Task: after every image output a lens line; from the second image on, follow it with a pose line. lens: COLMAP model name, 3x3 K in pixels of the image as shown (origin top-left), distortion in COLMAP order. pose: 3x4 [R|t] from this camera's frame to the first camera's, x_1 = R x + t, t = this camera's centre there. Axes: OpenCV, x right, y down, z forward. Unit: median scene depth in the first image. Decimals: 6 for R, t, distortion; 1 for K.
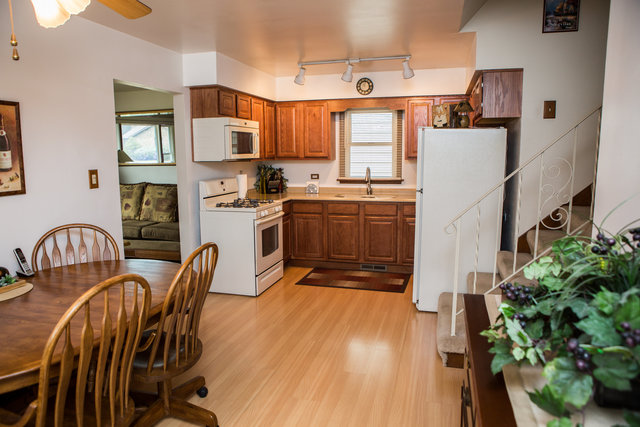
lens RADIAL K [[443.7, 0, 320.5], [0, 443.7, 214.3], [0, 0, 1]] dist [-0.067676, 0.033123]
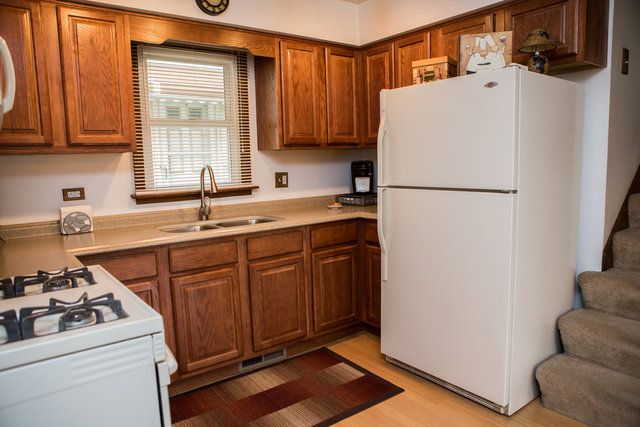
lens RADIAL K [[443.7, 0, 319.8], [0, 443.7, 212.7], [0, 0, 1]] dist [-0.067676, 0.033123]
pose [[0.590330, -0.108065, 0.799896, -0.233539], [0.130678, 0.990719, 0.037404, -0.058387], [-0.796514, 0.082449, 0.598972, 0.631649]]
